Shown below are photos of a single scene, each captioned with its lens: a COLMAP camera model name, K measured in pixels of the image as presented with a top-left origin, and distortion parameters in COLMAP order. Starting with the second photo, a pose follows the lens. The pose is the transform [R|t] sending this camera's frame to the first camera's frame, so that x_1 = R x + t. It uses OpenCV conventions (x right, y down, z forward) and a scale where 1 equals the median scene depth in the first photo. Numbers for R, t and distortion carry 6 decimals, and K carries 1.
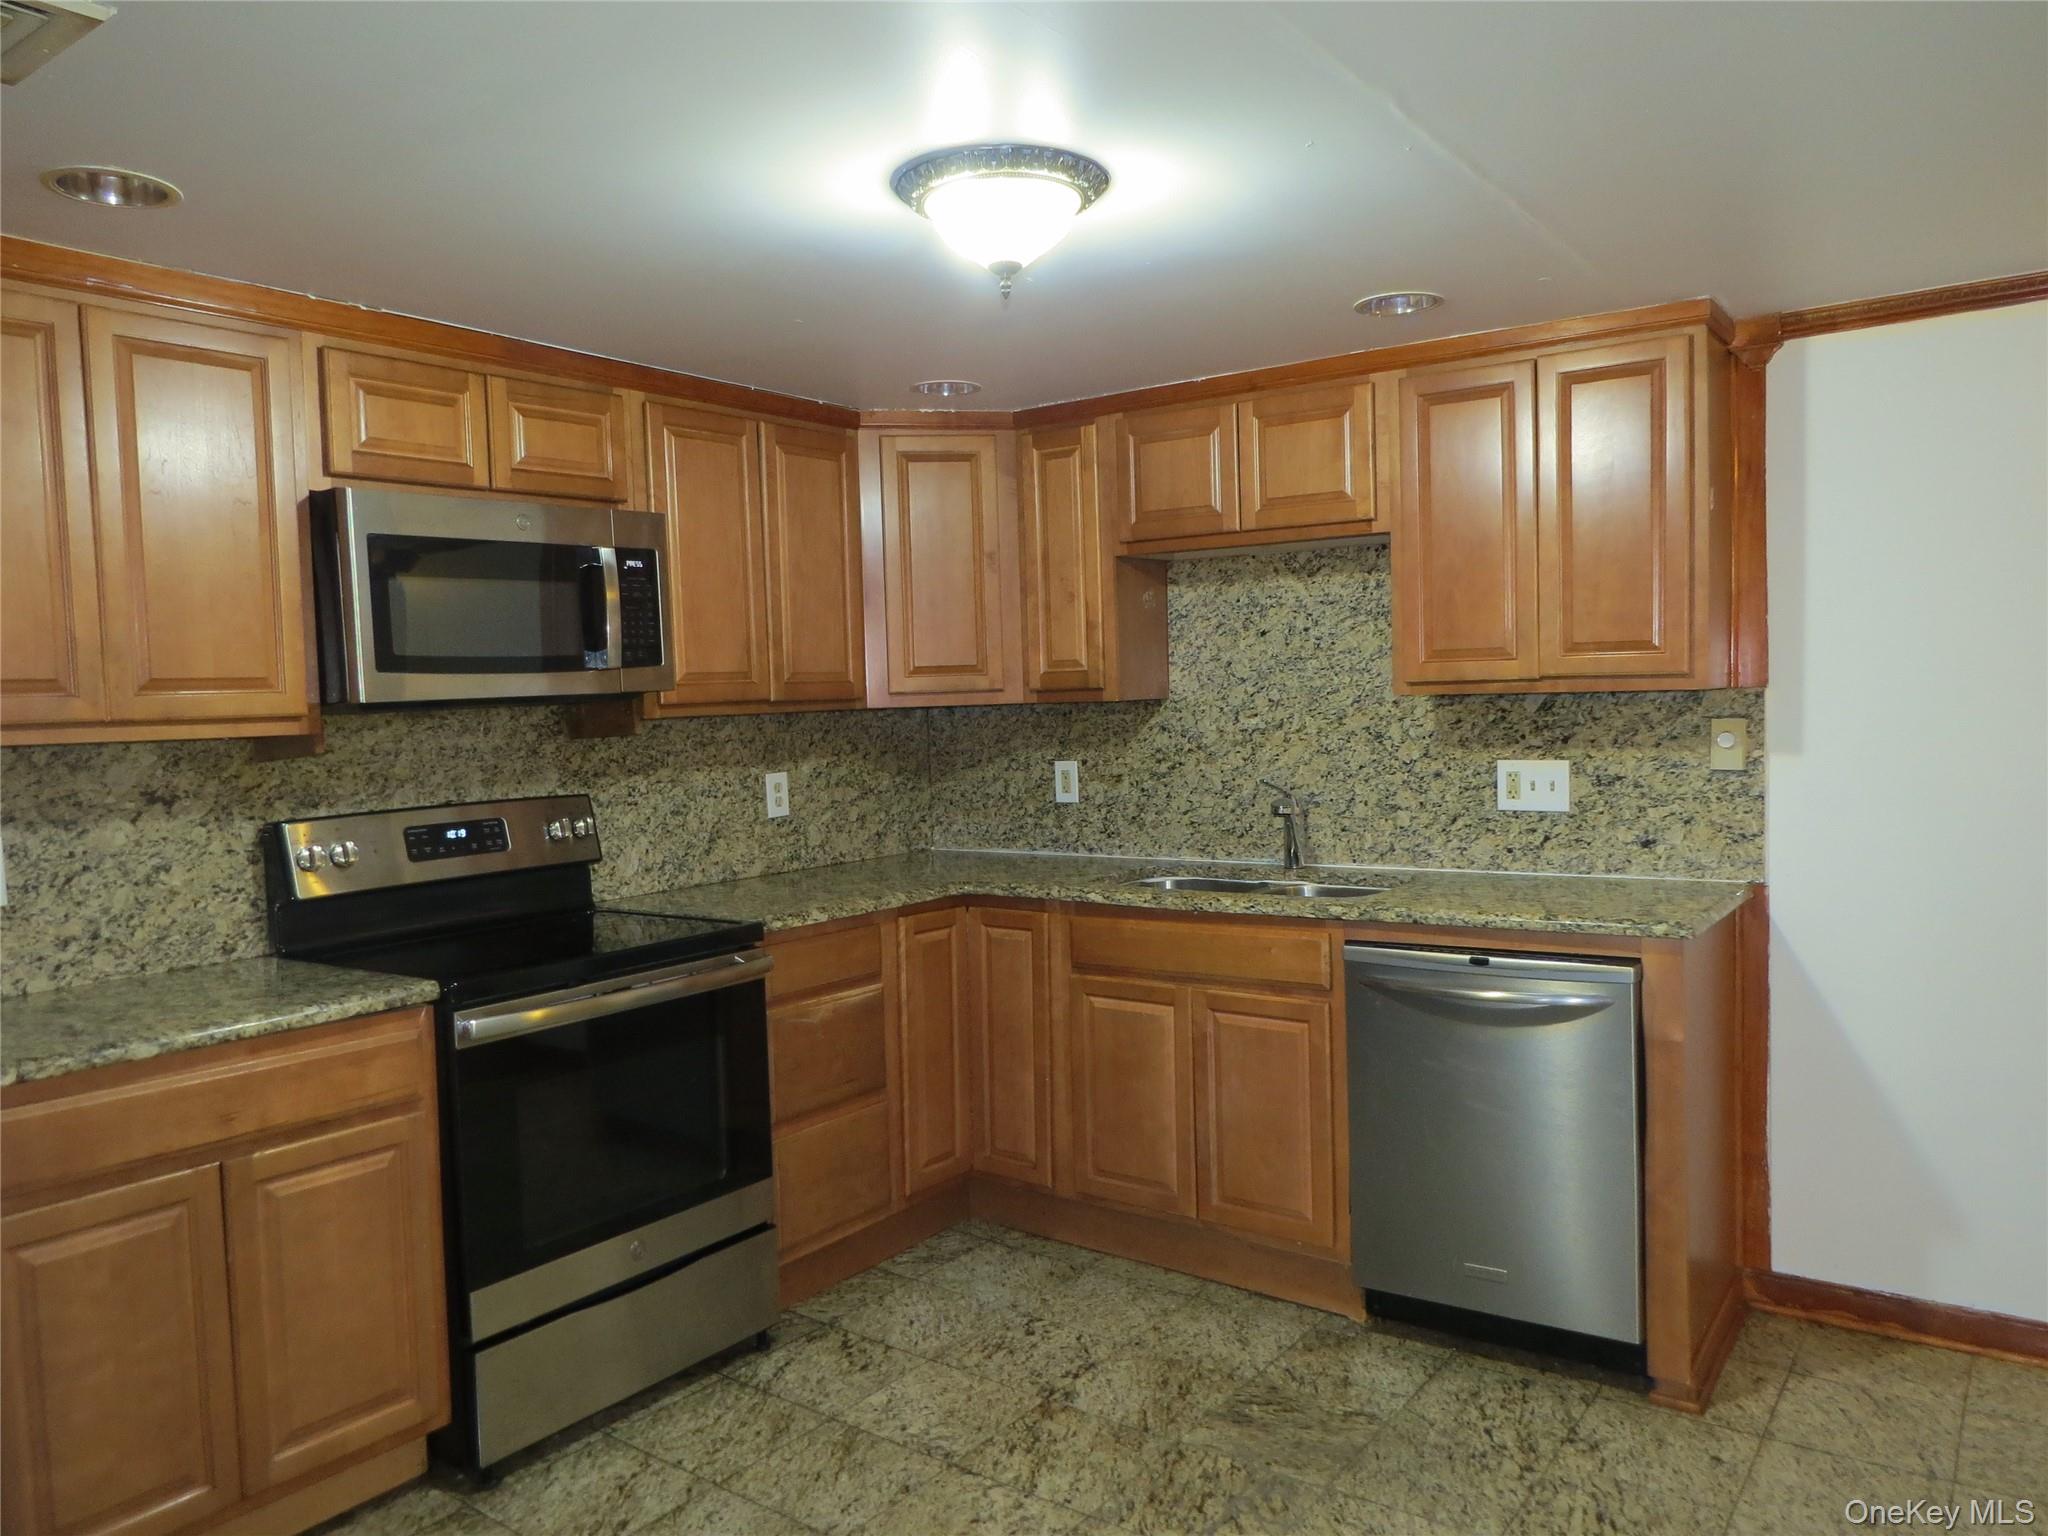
lens RADIAL K [[1463.6, 0, 1018.5], [0, 1463.6, 768.8], [0, 0, 1]] dist [0.000224, -0.001348]
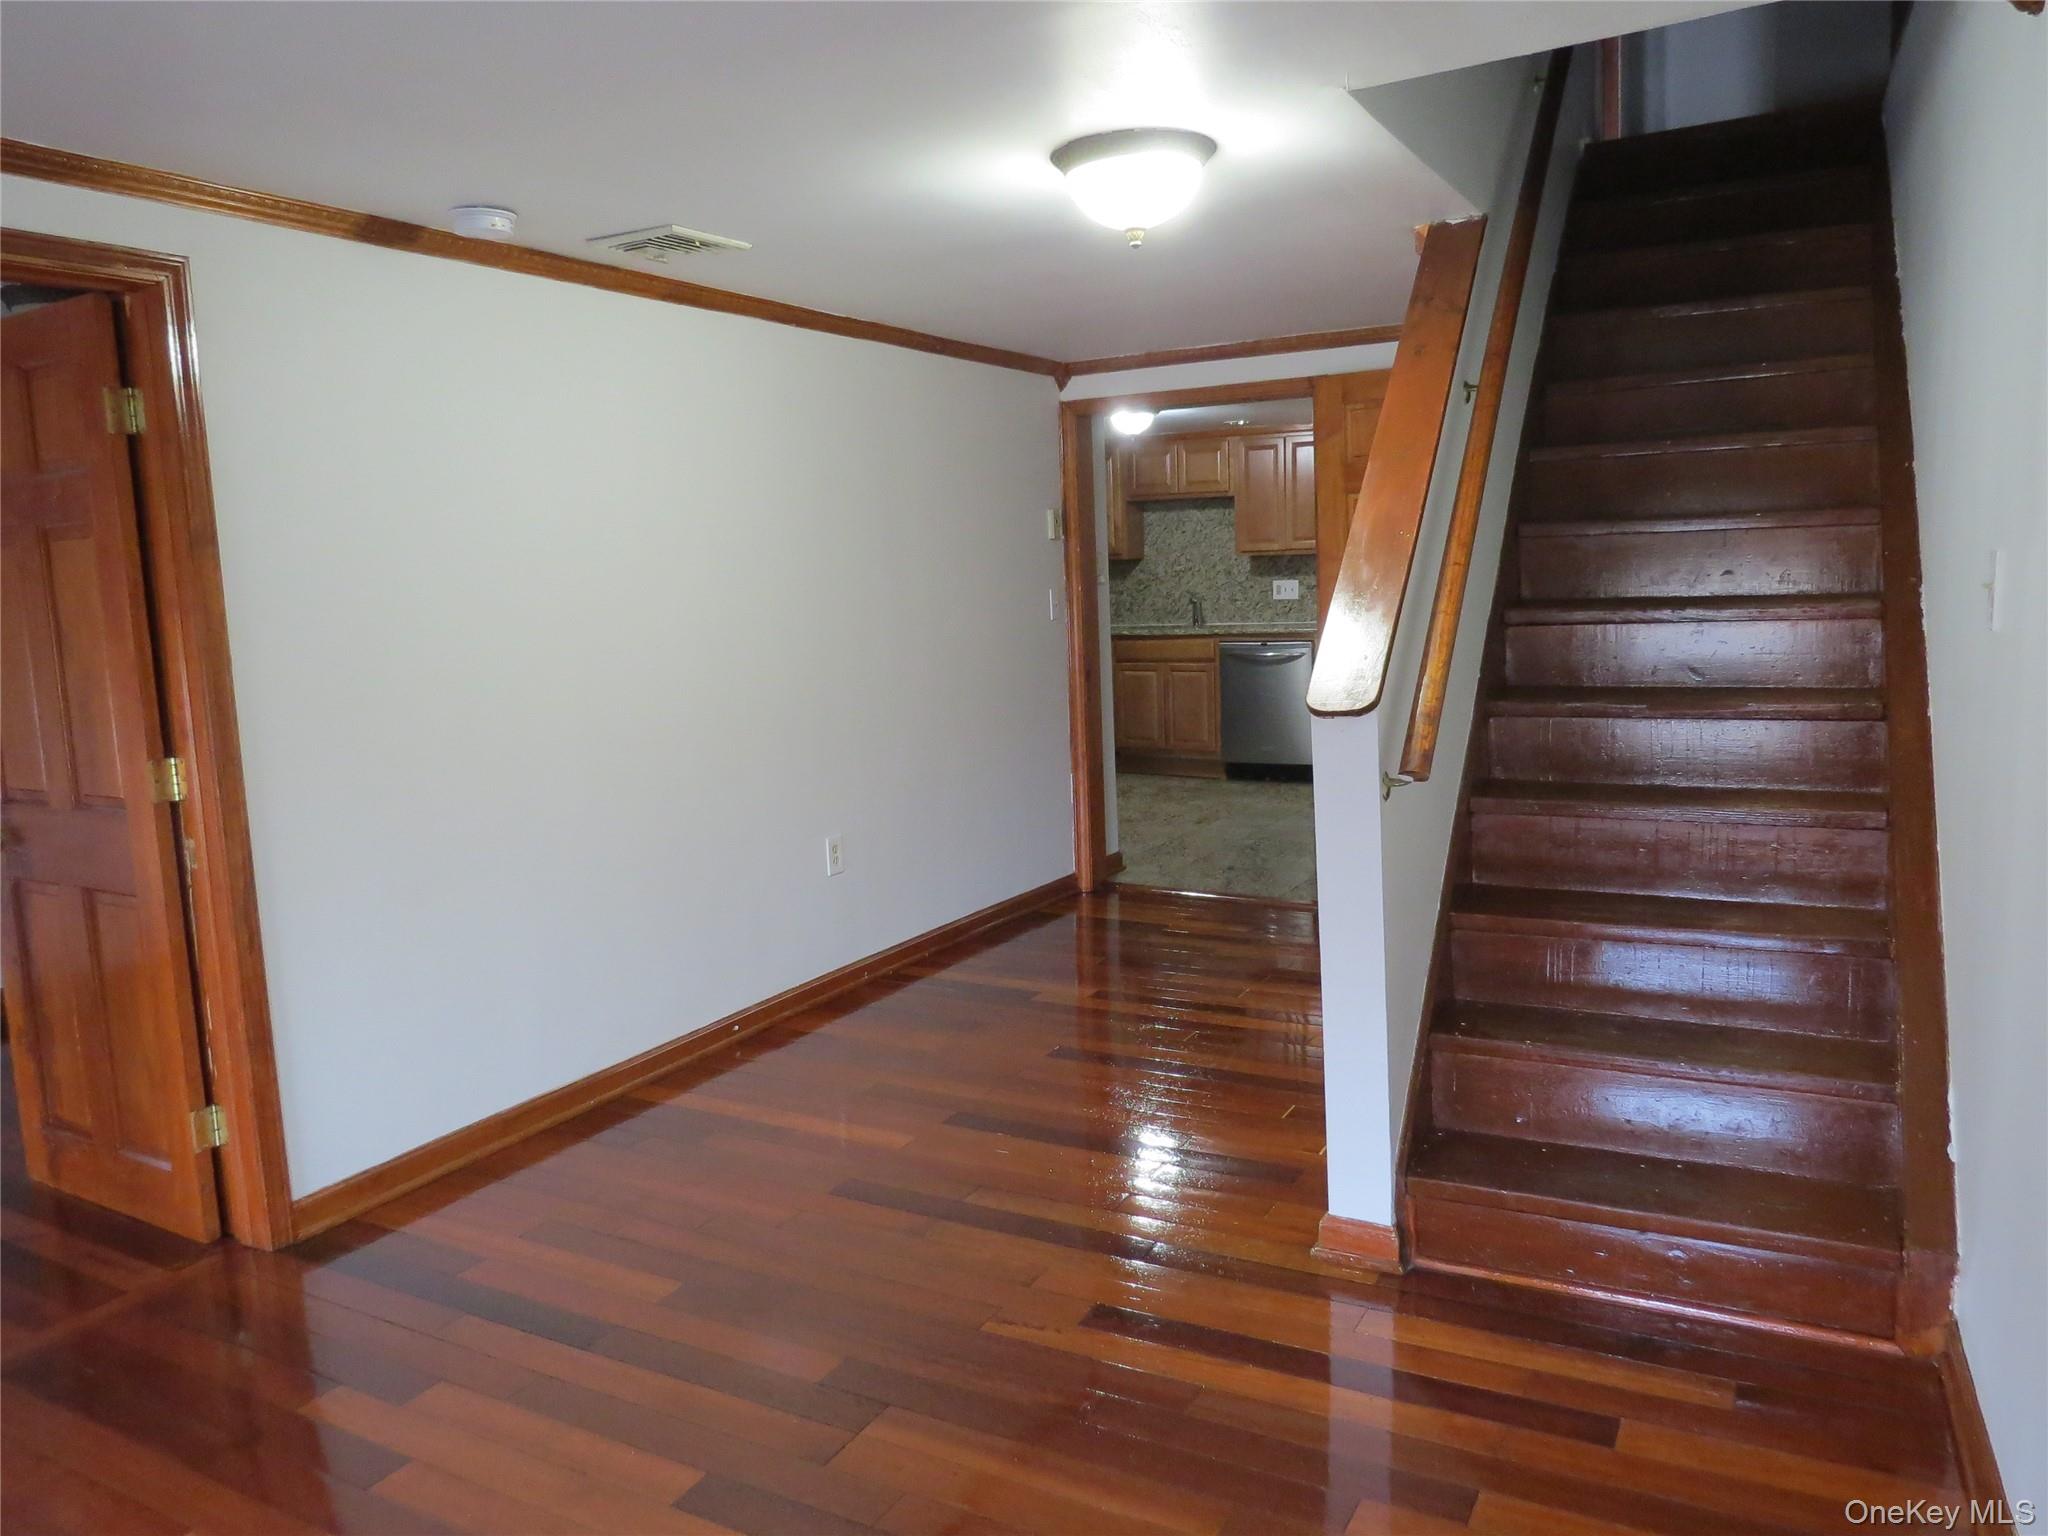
lens RADIAL K [[1463.6, 0, 1018.5], [0, 1463.6, 768.8], [0, 0, 1]] dist [0.000224, -0.001348]
pose [[0.992416, -0.017903, 0.121616, -0.462024], [0.008429, 0.996919, 0.077980, 0.123483], [-0.122637, -0.076364, 0.989509, -1.602825]]
